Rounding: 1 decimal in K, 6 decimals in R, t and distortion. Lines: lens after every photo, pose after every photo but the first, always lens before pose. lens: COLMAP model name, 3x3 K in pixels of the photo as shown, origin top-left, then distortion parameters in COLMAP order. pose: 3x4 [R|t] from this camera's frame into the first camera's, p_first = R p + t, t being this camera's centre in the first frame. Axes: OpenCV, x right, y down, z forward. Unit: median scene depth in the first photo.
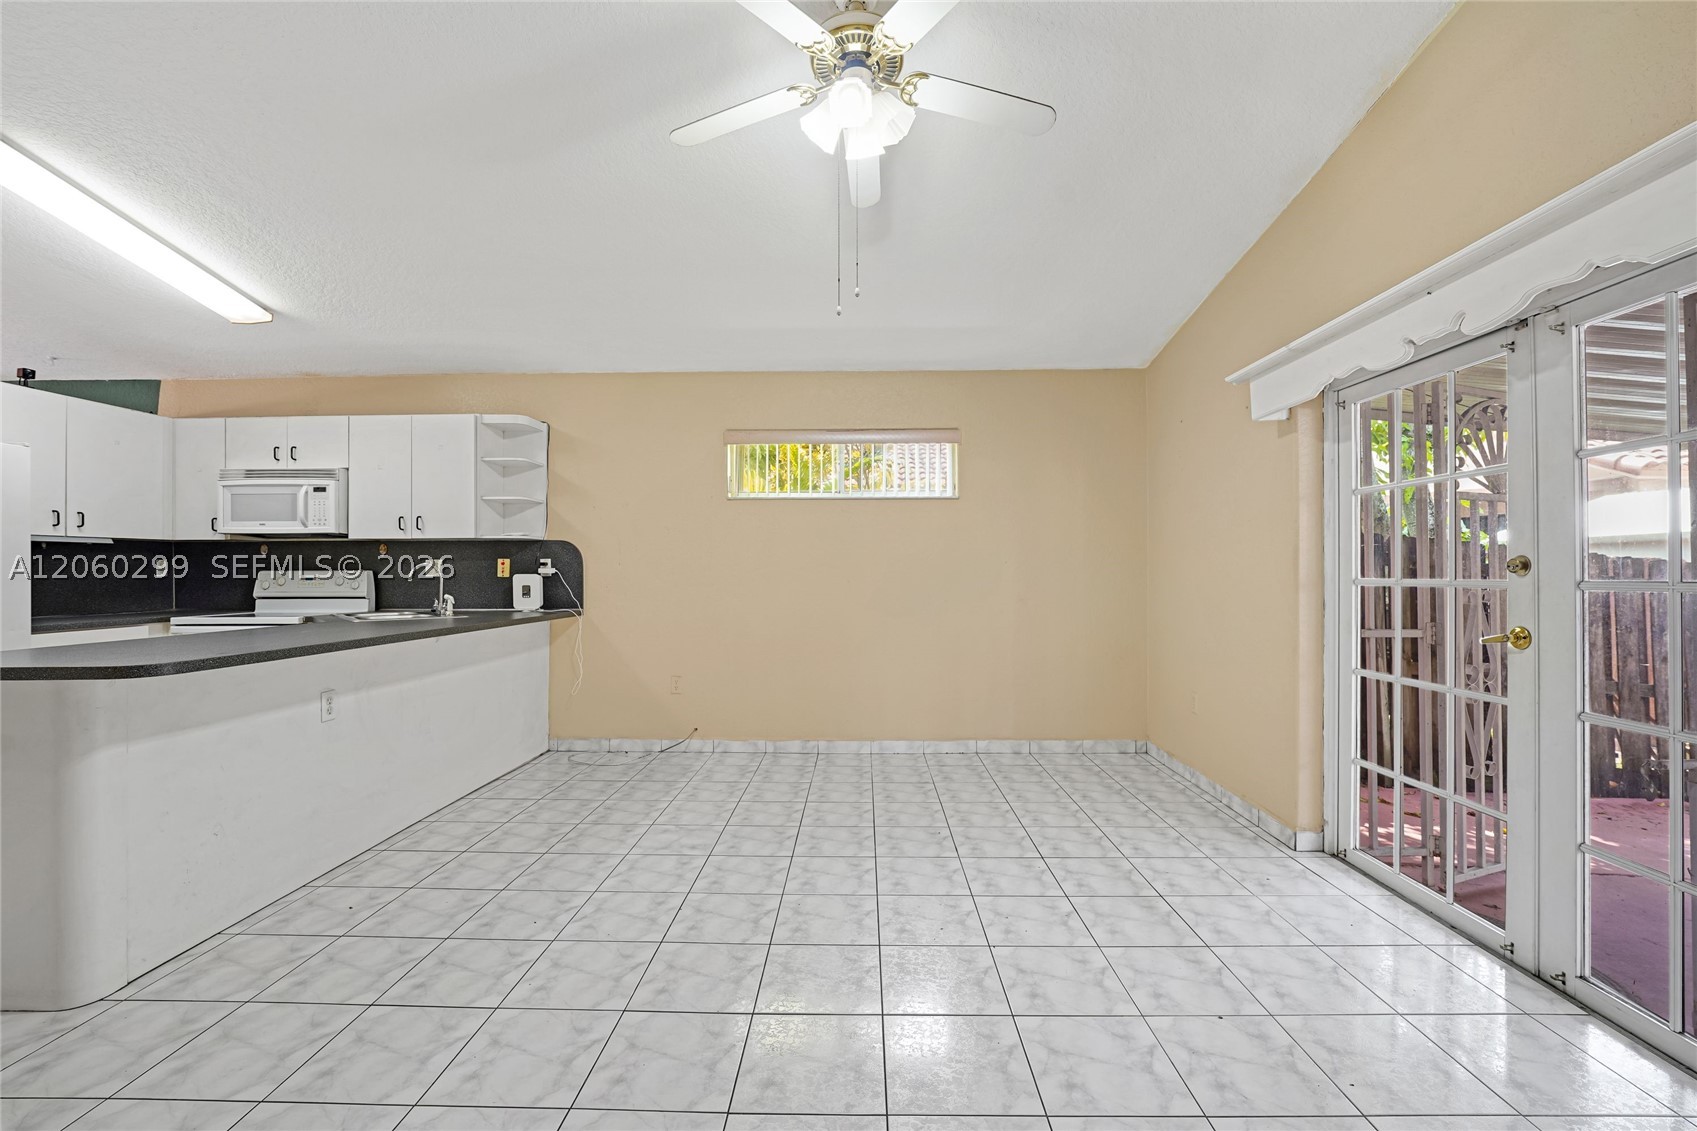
lens RADIAL K [[706.9, 0, 850.4], [0, 706.9, 568.4], [0, 0, 1]] dist [-0.010015, 0.003047]
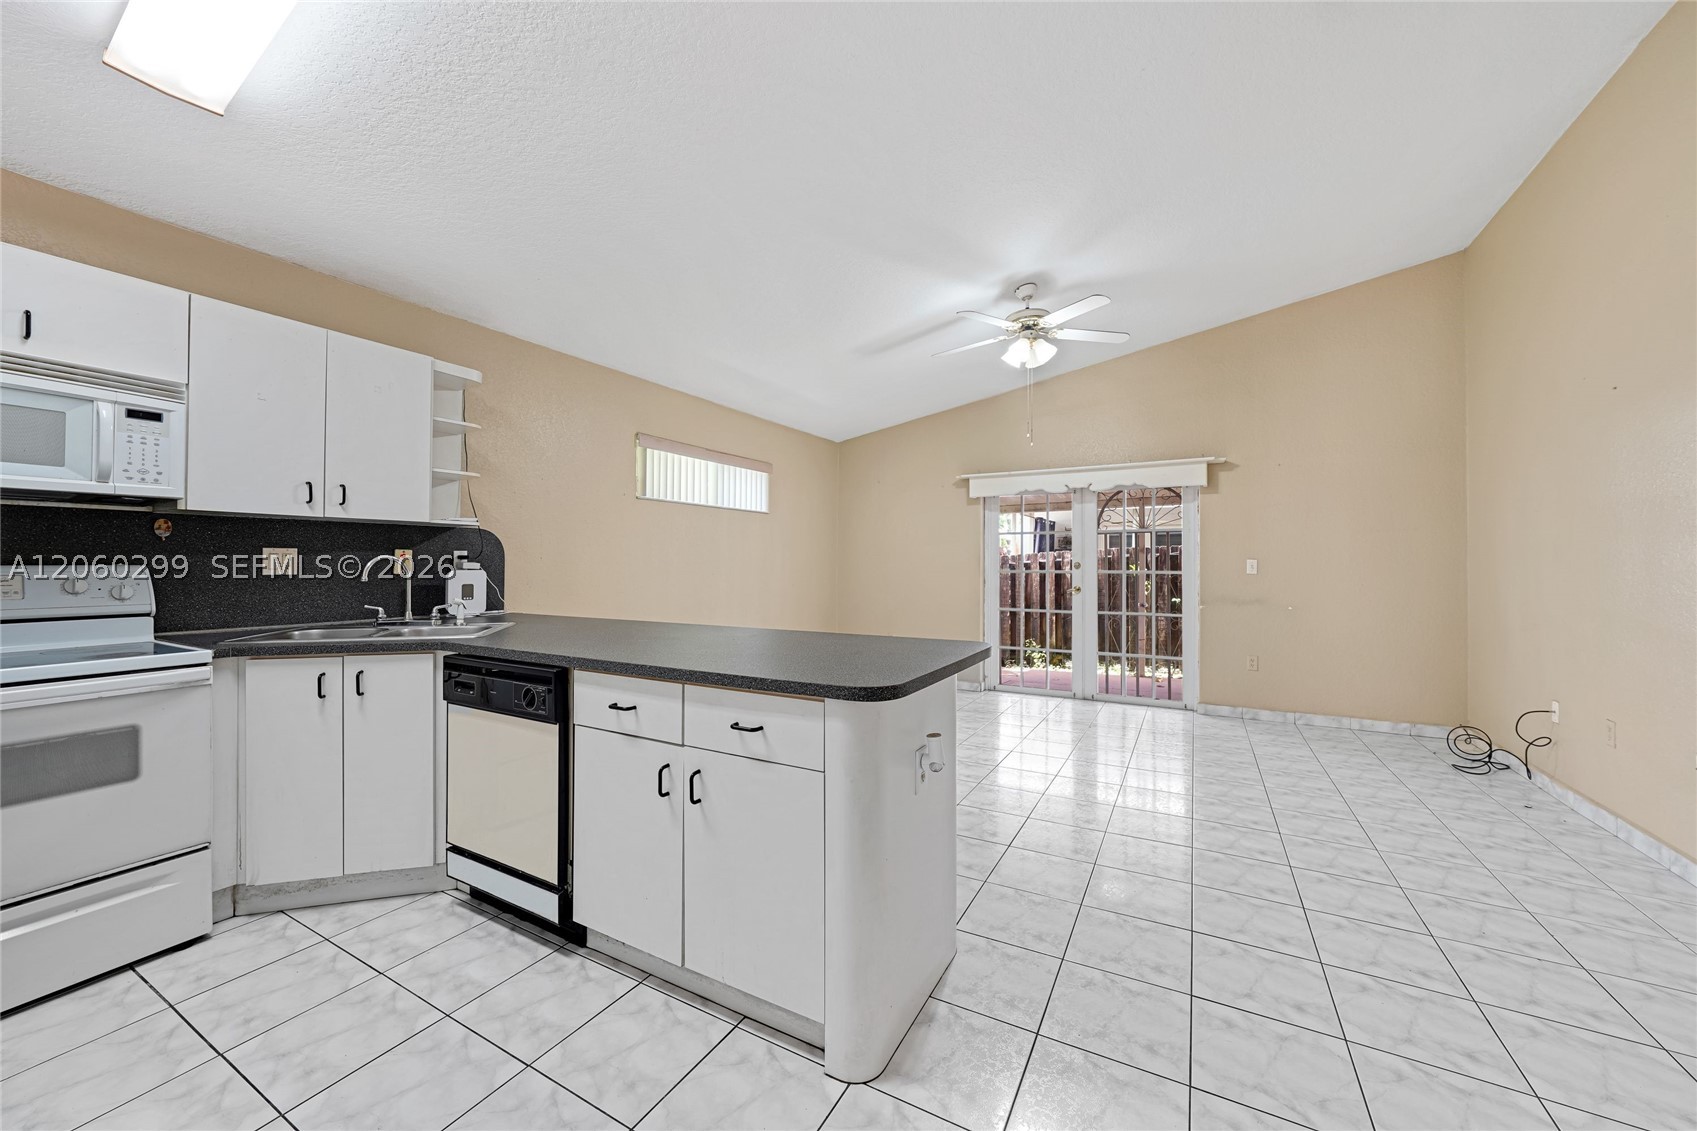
lens RADIAL K [[631.5, 0, 843.2], [0, 631.5, 560.0], [0, 0, 1]] dist [-0.006504, 0.000613]
pose [[0.466860, 0.007344, 0.884301, -0.905141], [-0.011207, 0.999934, -0.002388, -0.006199], [-0.884260, -0.008796, 0.466912, 0.293927]]
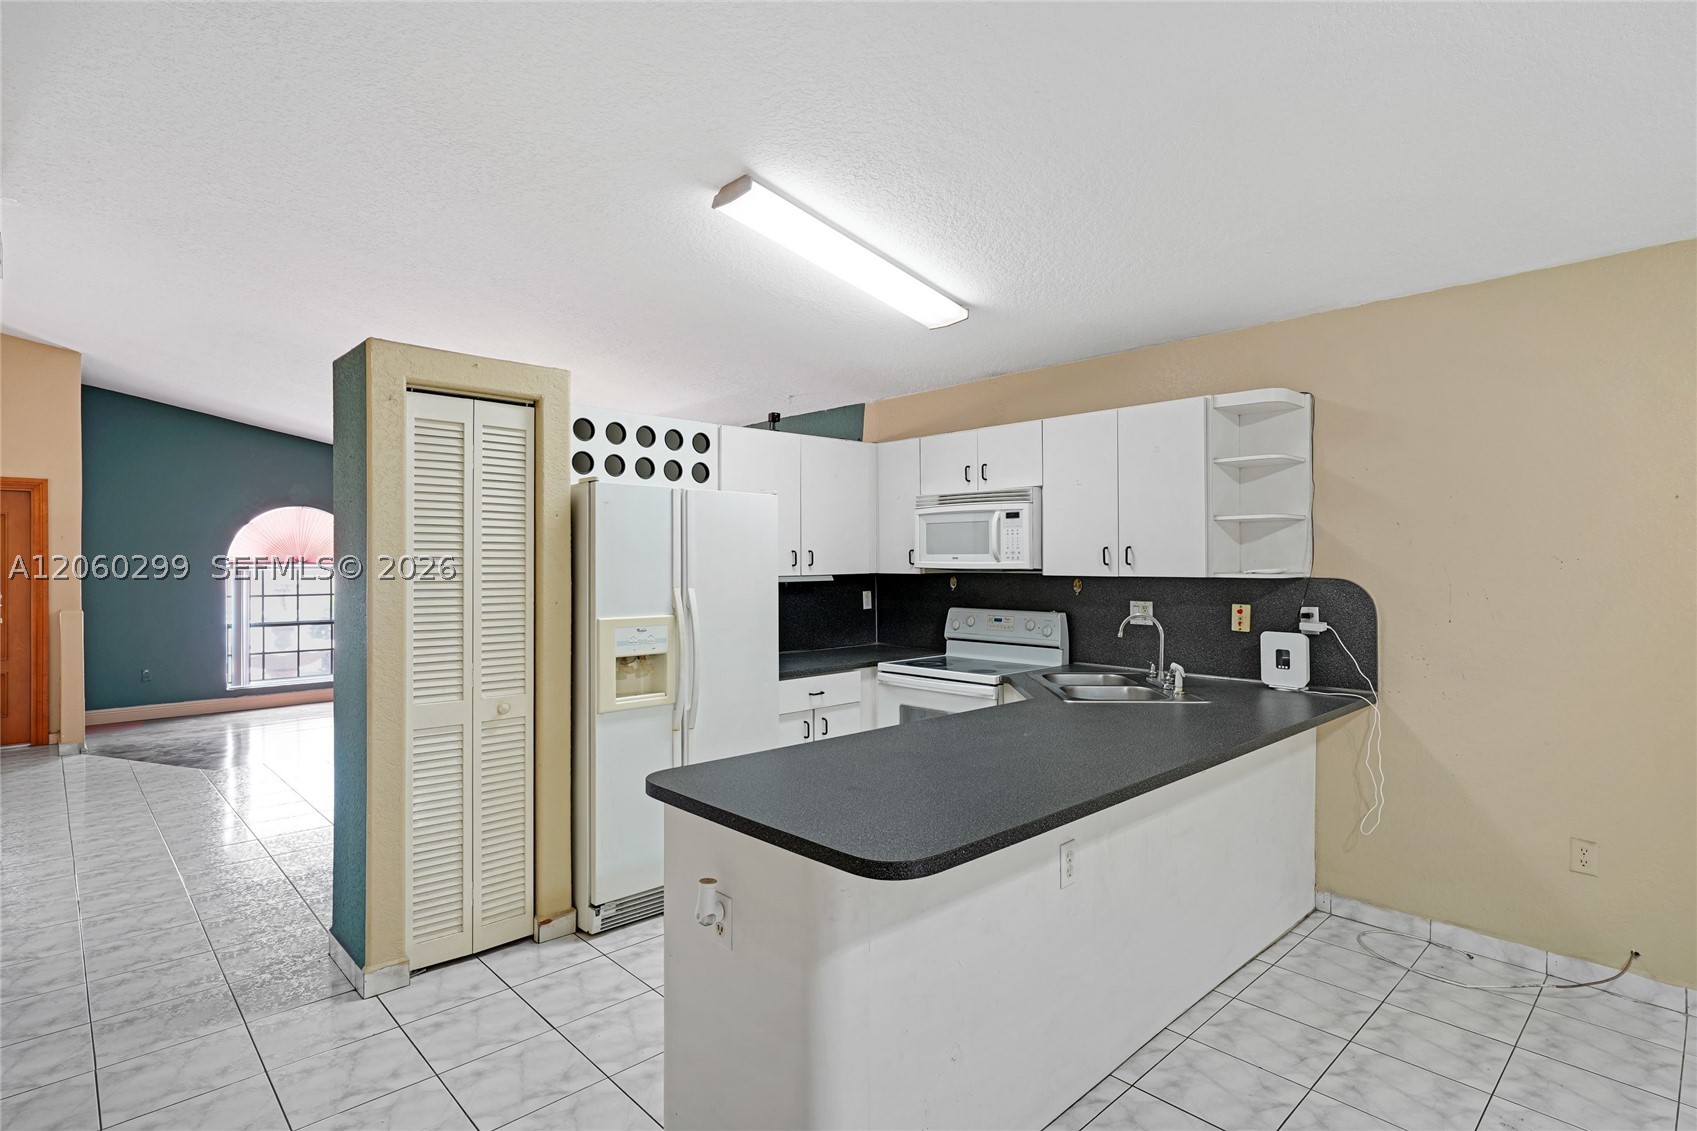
lens RADIAL K [[846.4, 0, 845.2], [0, 846.4, 561.6], [0, 0, 1]] dist [0.002735, -0.001270]
pose [[0.709097, 0.001515, -0.705109, -0.198728], [0.004121, 0.999972, 0.006292, -0.064133], [0.705099, -0.007367, 0.709071, 0.168581]]
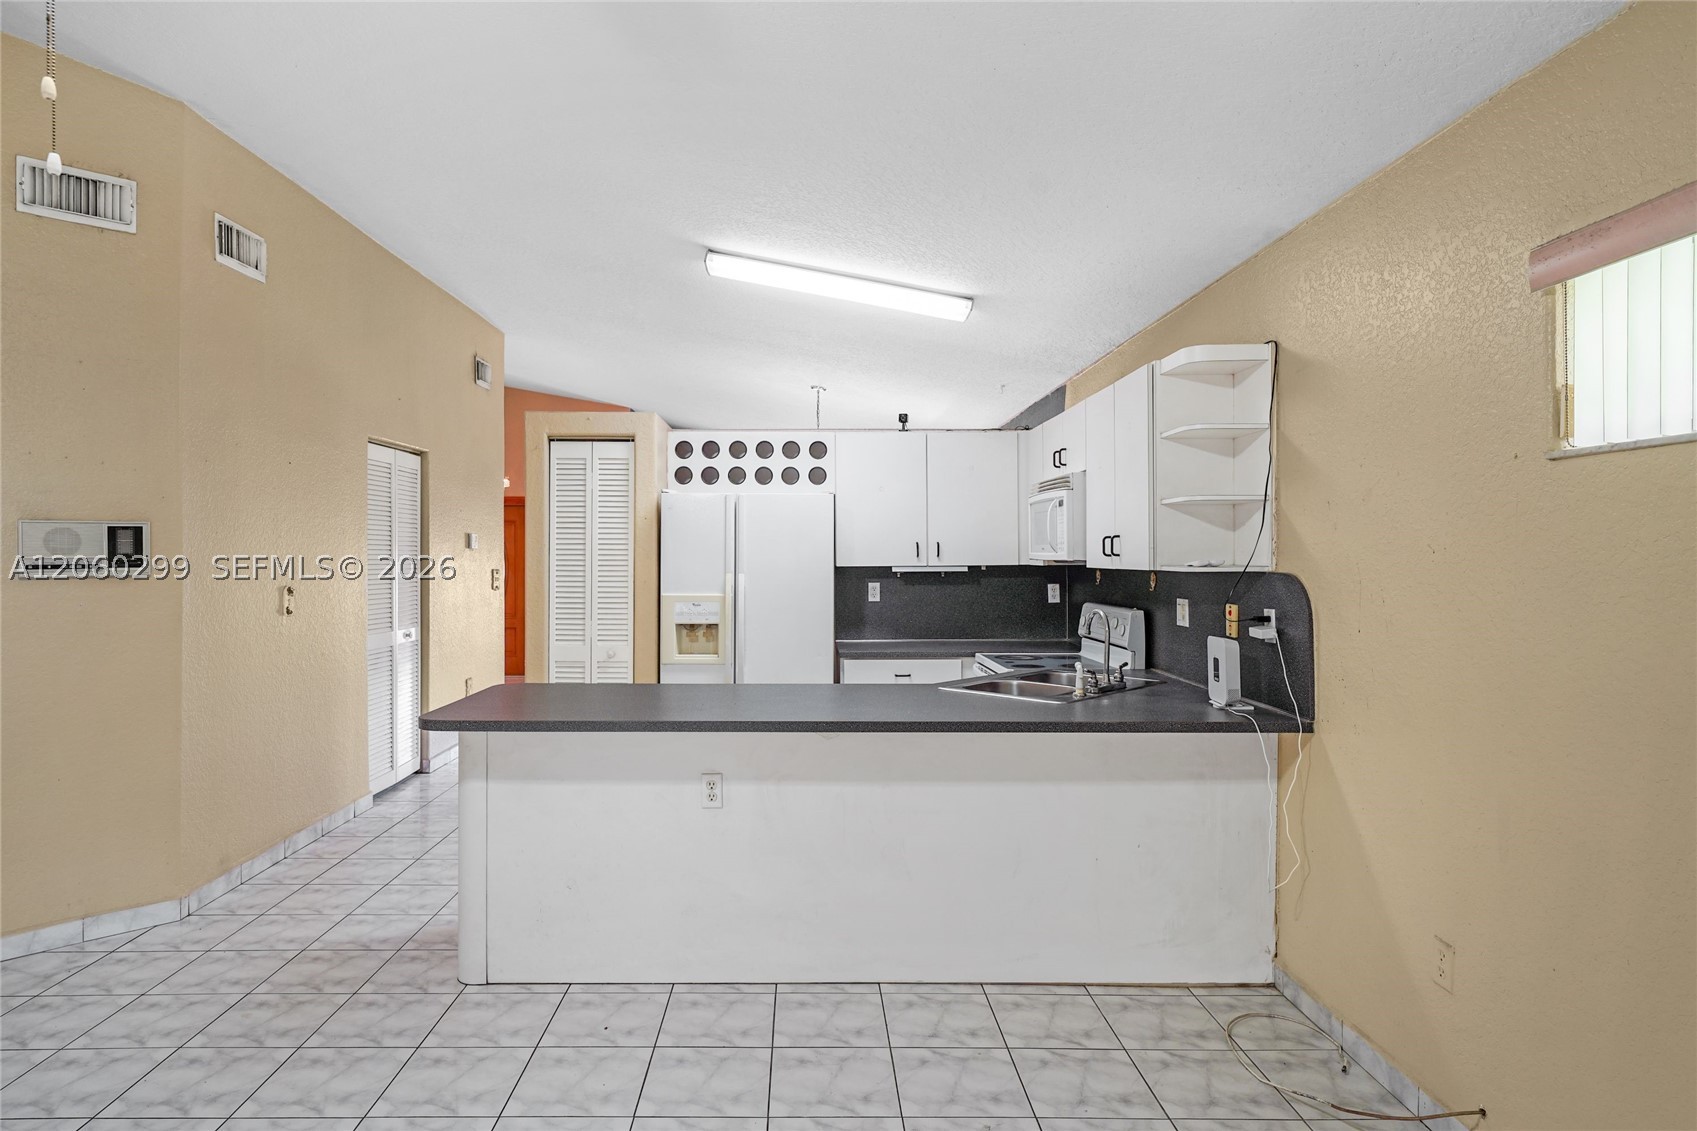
lens RADIAL K [[960.6, 0, 798.3], [0, 960.6, 560.8], [0, 0, 1]] dist [-0.004211, -0.000508]
pose [[0.029587, 0.008152, -0.999529, 0.266397], [0.005098, 0.999953, 0.008306, -0.058556], [0.999549, -0.005342, 0.029544, 0.668383]]
